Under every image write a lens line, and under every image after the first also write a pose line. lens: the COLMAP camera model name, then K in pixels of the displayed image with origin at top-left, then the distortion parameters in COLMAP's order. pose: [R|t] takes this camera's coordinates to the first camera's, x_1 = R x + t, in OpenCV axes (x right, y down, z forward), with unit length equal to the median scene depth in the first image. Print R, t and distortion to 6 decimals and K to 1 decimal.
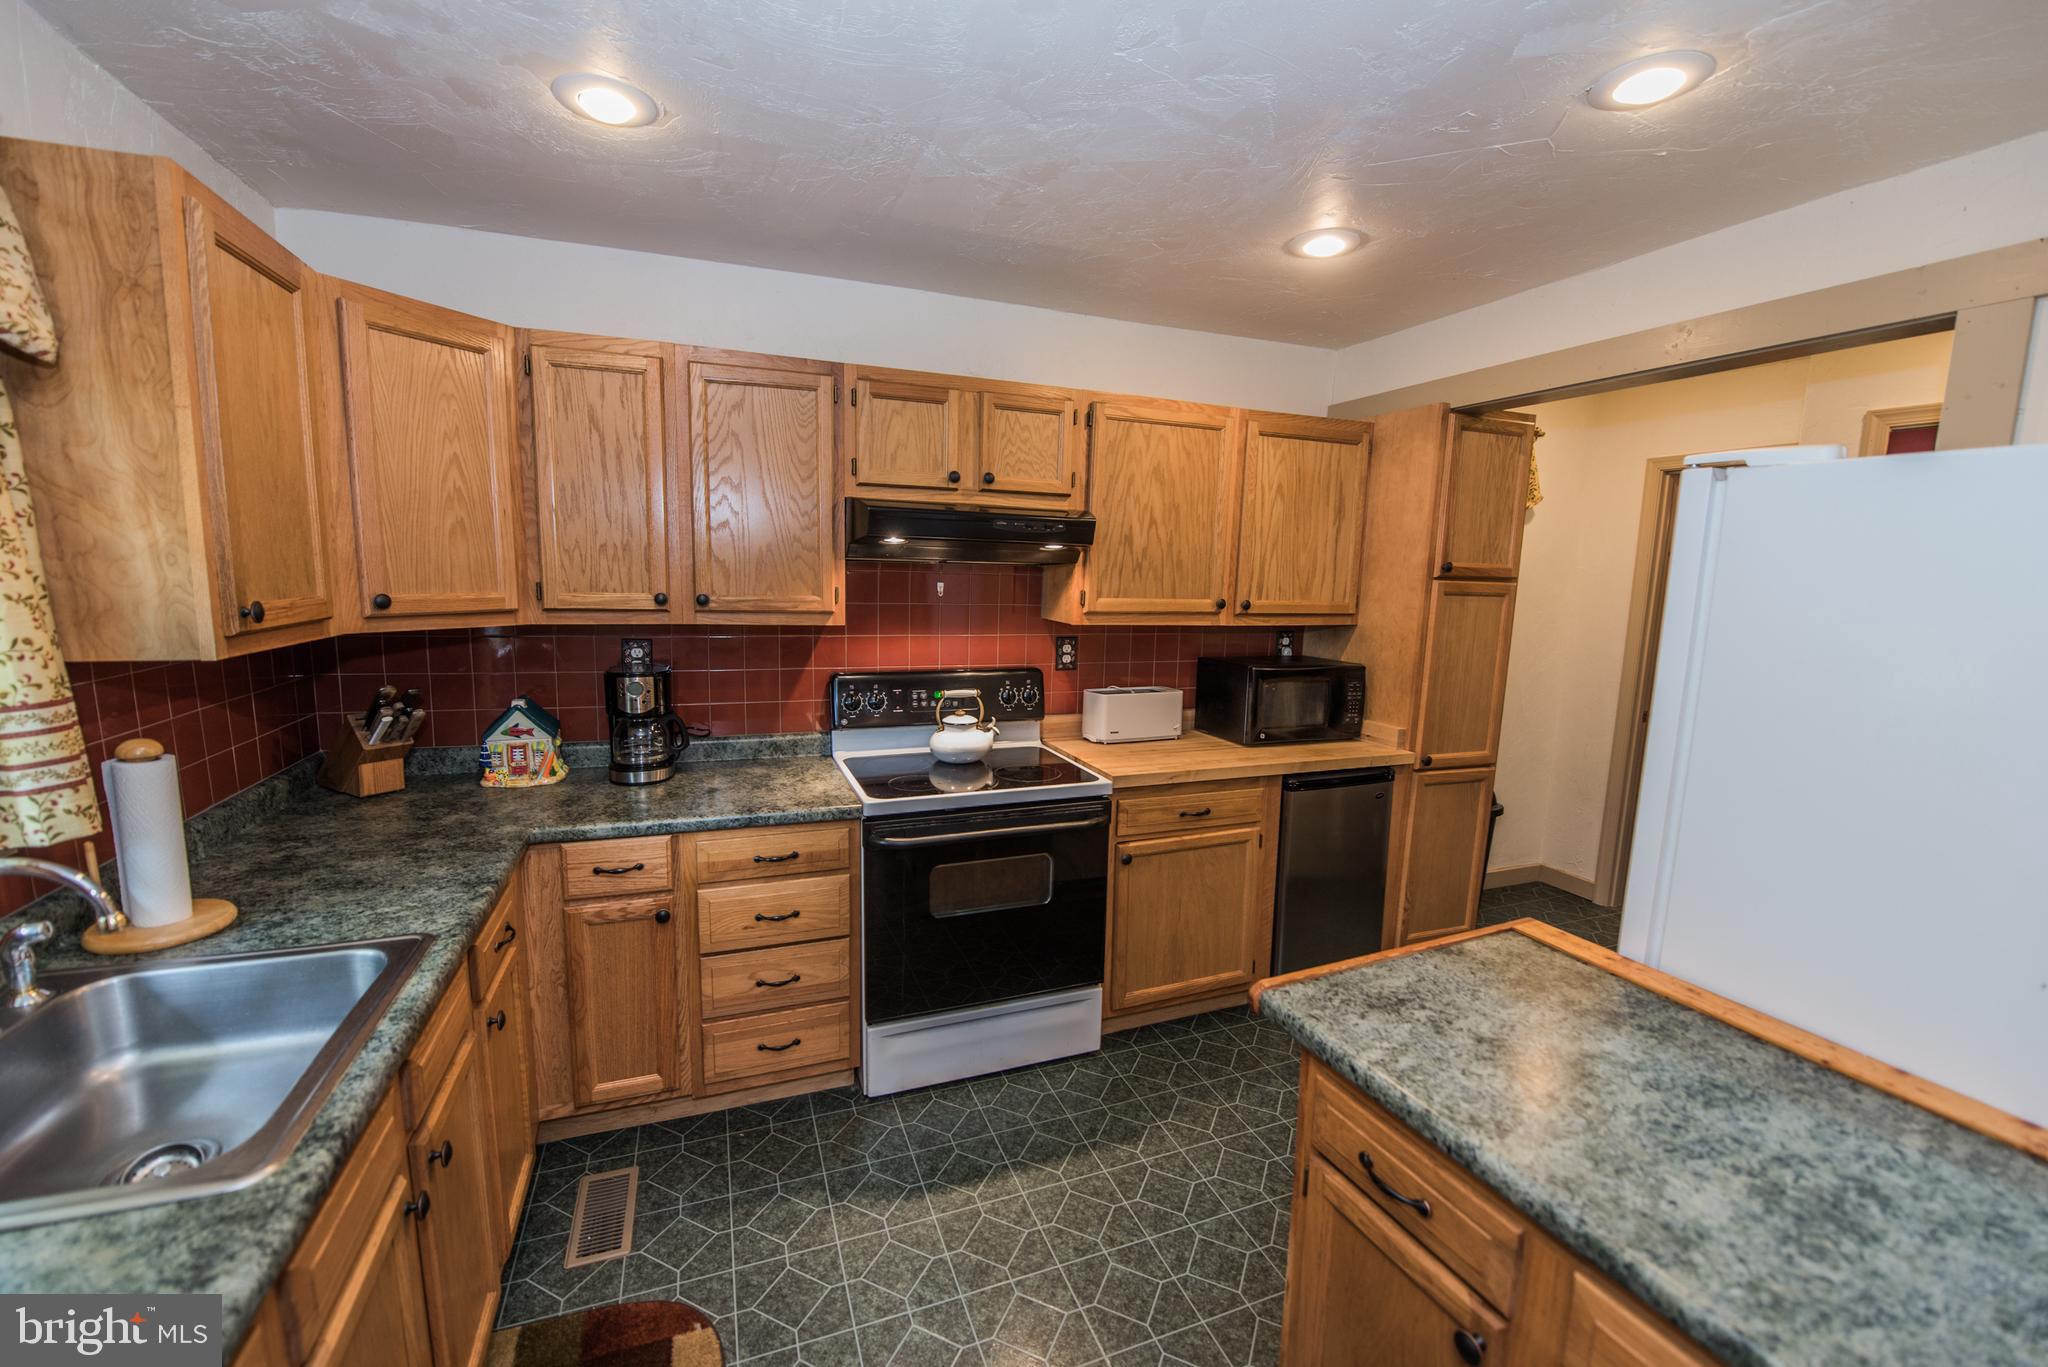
lens RADIAL K [[816.4, 0, 1009.9], [0, 816.4, 679.0], [0, 0, 1]] dist [-0.015607, -0.002375]
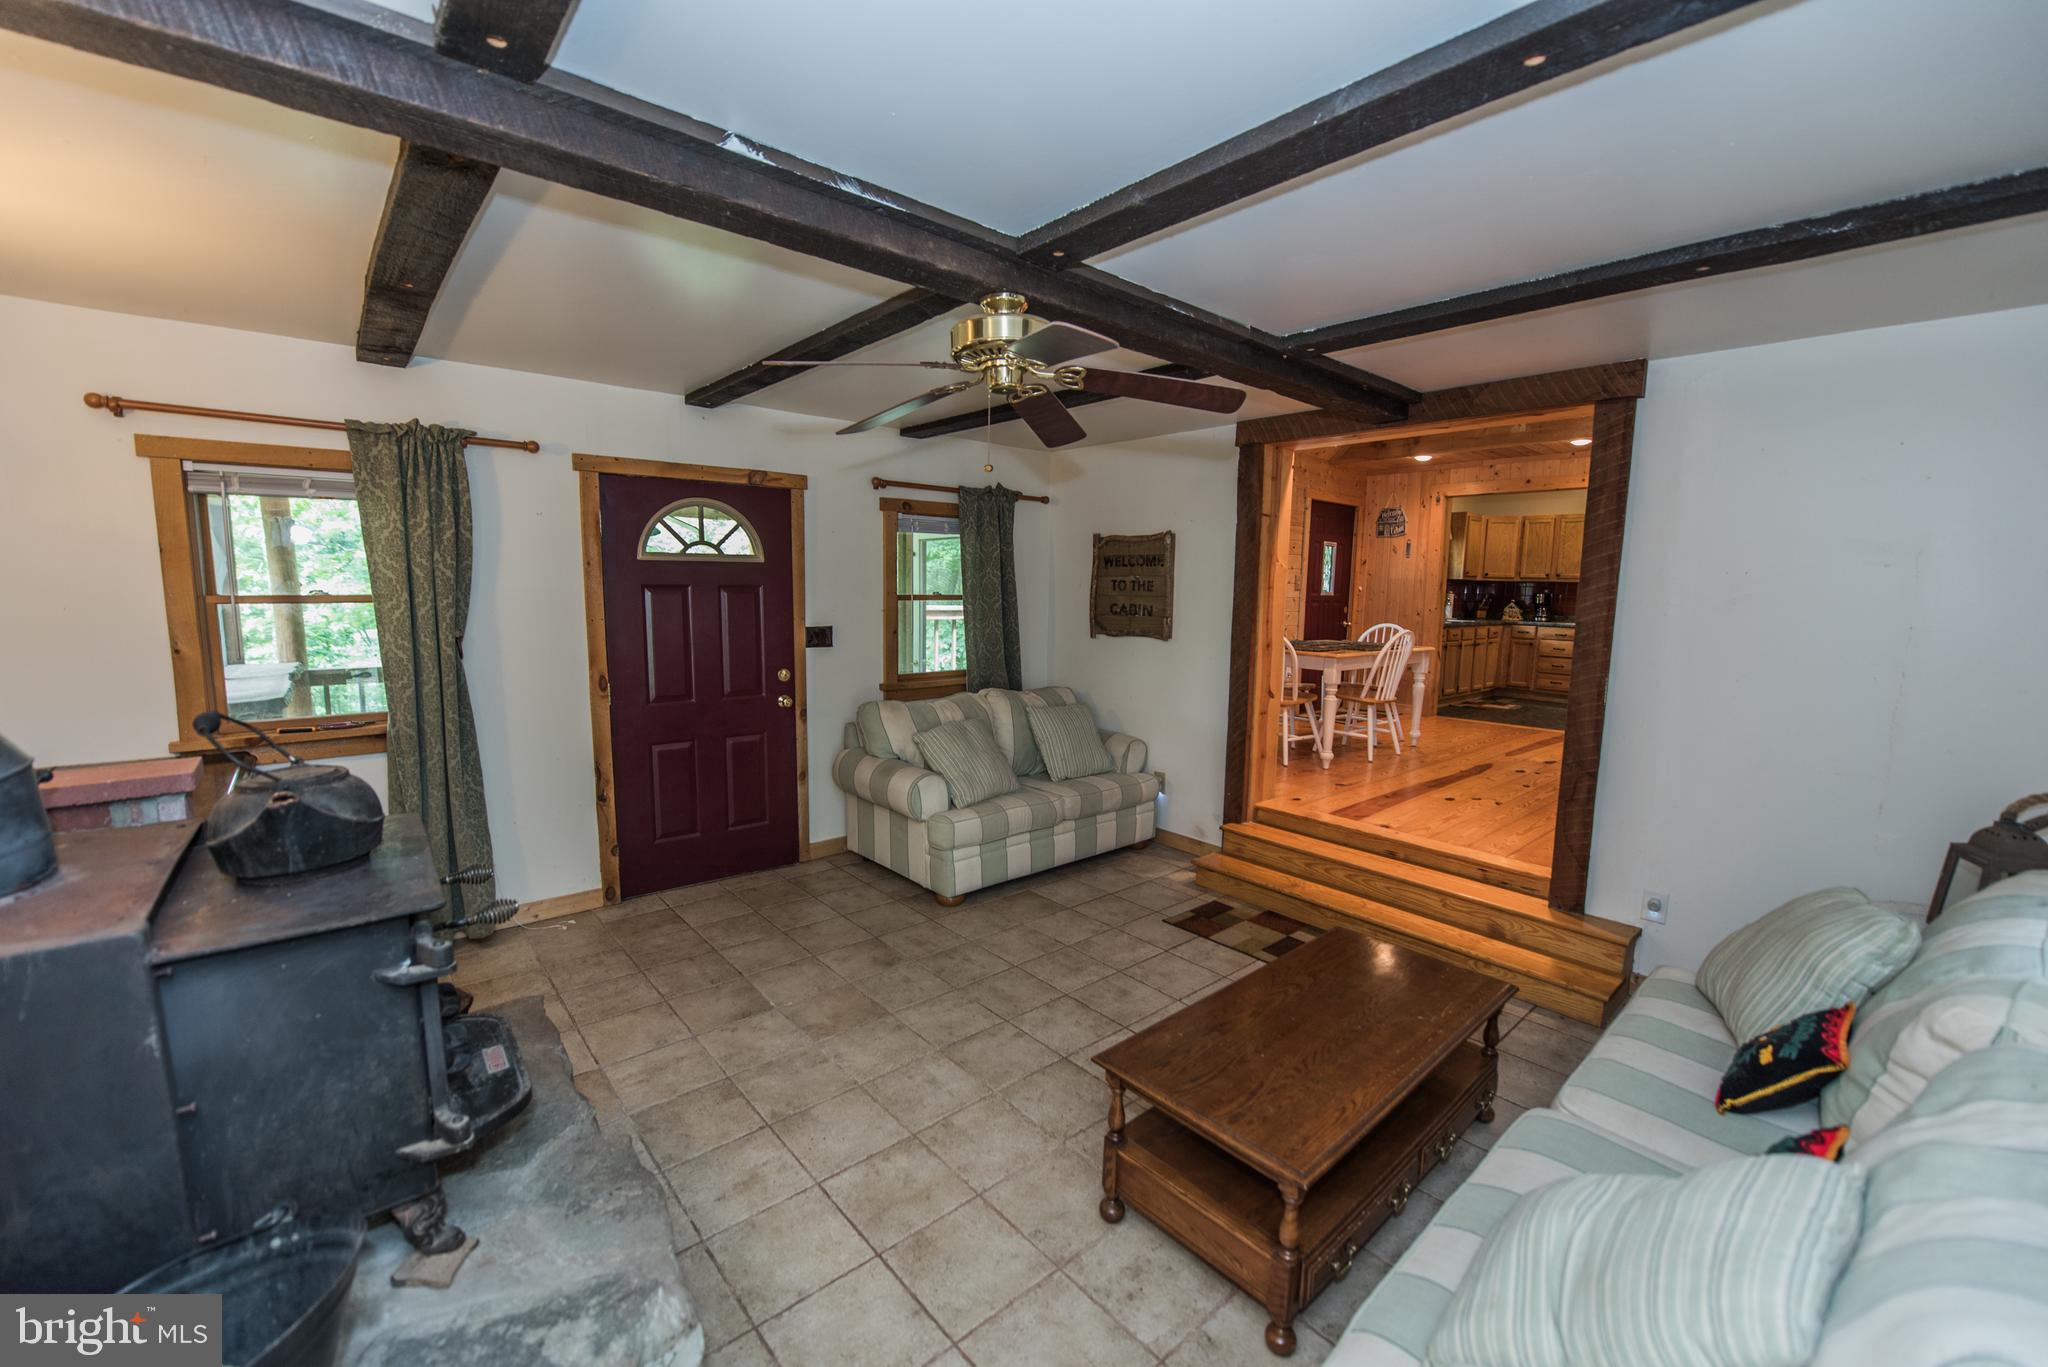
lens RADIAL K [[816.4, 0, 1023.5], [0, 816.4, 687.3], [0, 0, 1]] dist [-0.015607, -0.002375]
pose [[0.352464, 0.100577, -0.930405, 2.240136], [-0.140623, 0.988611, 0.053597, 0.549626], [0.925199, 0.111945, 0.362594, -2.575990]]
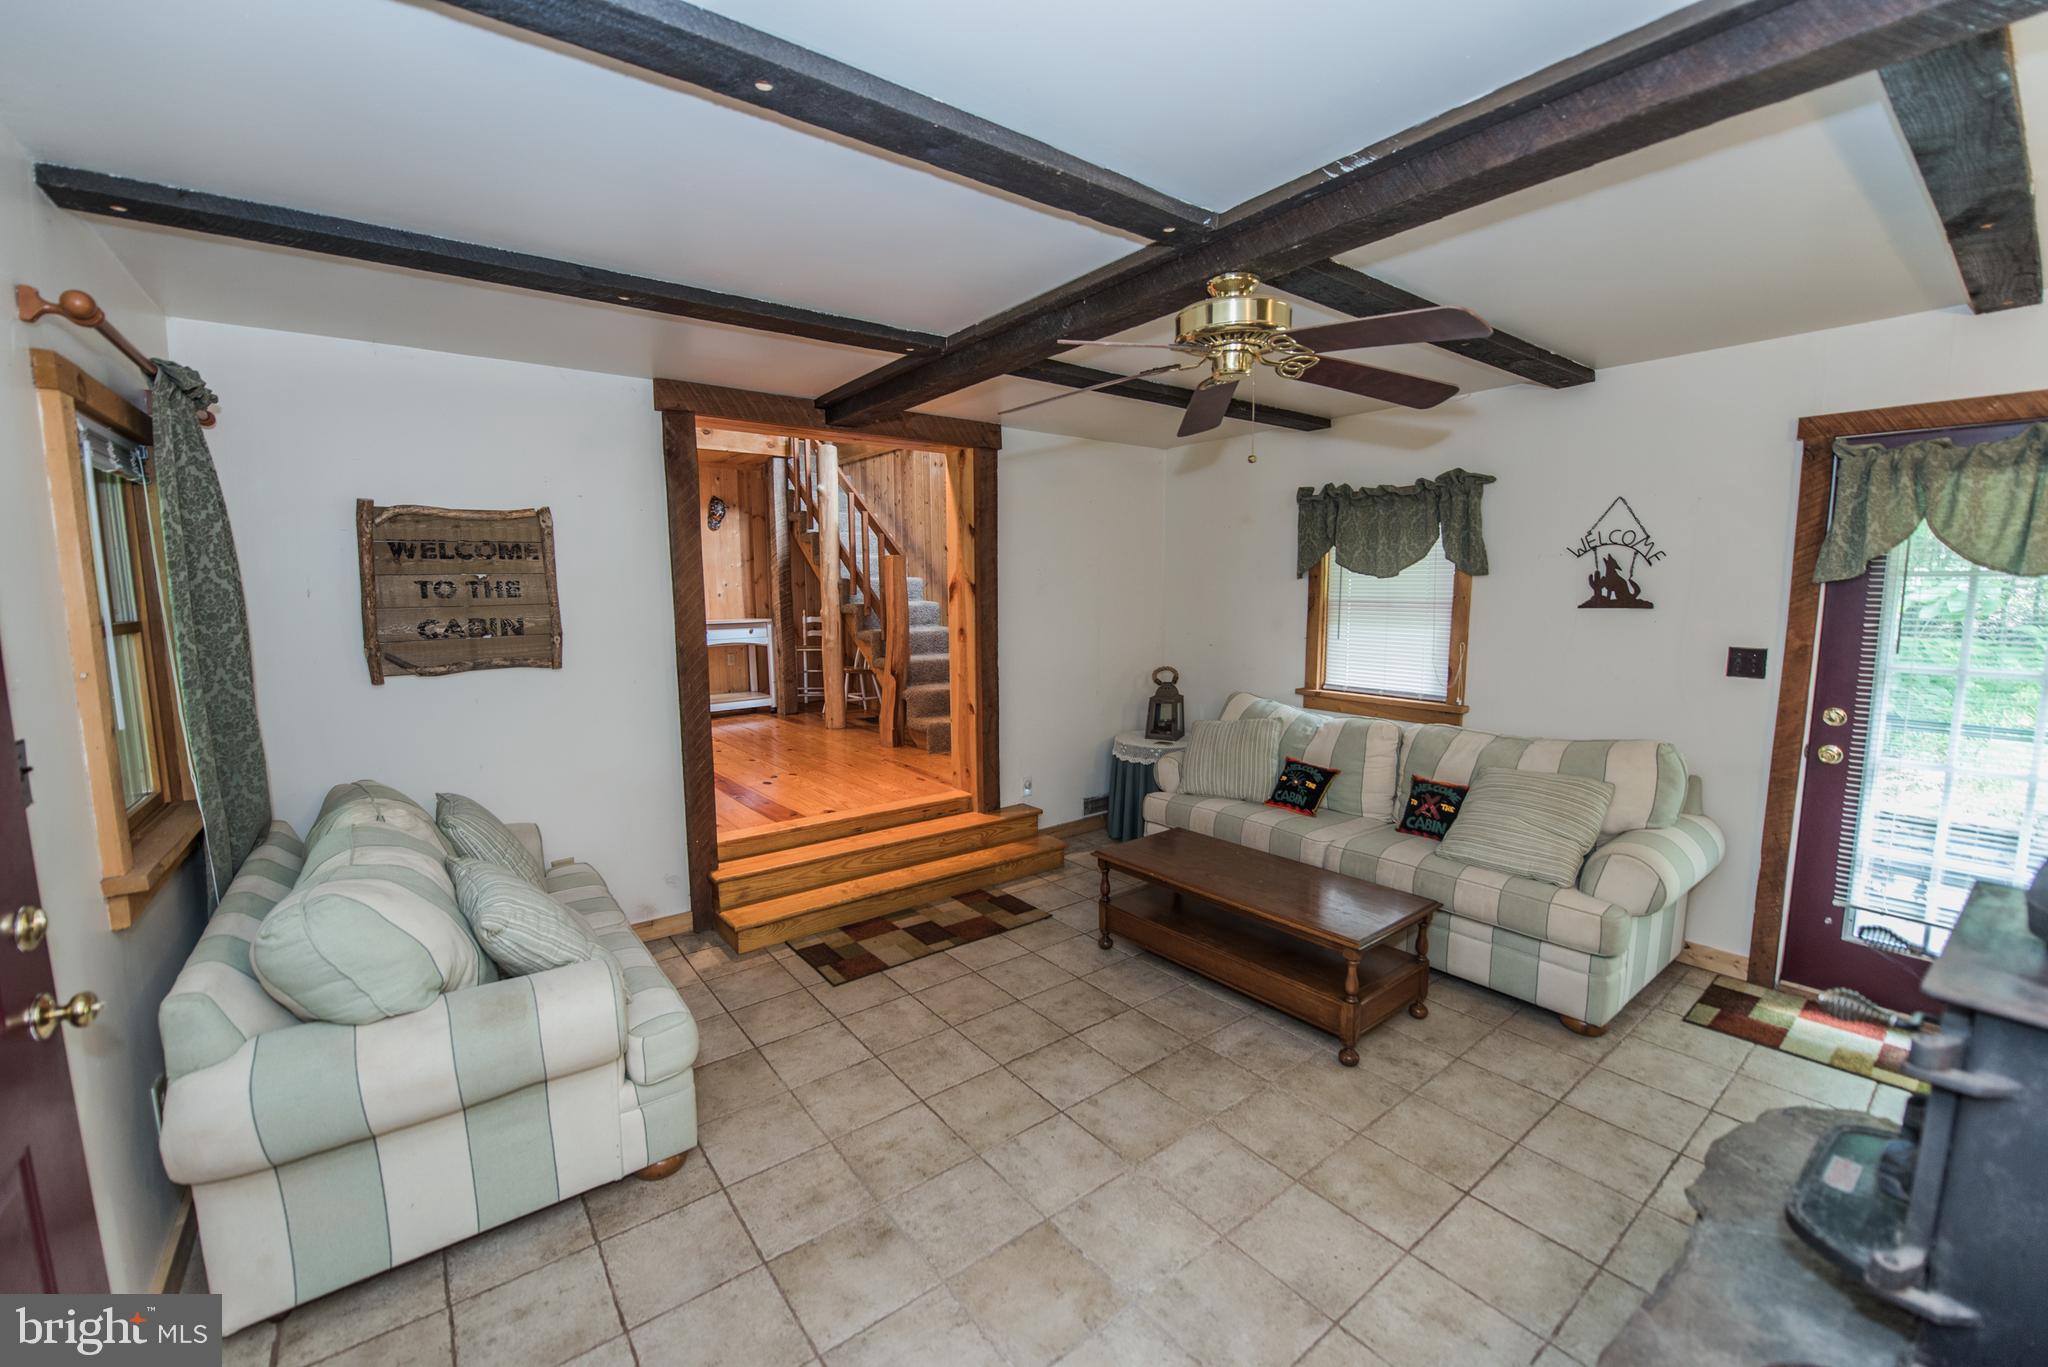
lens RADIAL K [[816.4, 0, 1013.3], [0, 816.4, 687.2], [0, 0, 1]] dist [-0.015607, -0.002375]
pose [[0.957685, -0.068377, 0.279577, 0.930662], [0.072500, 0.997359, -0.004422, 0.585509], [-0.278536, 0.024504, 0.960113, -3.034116]]
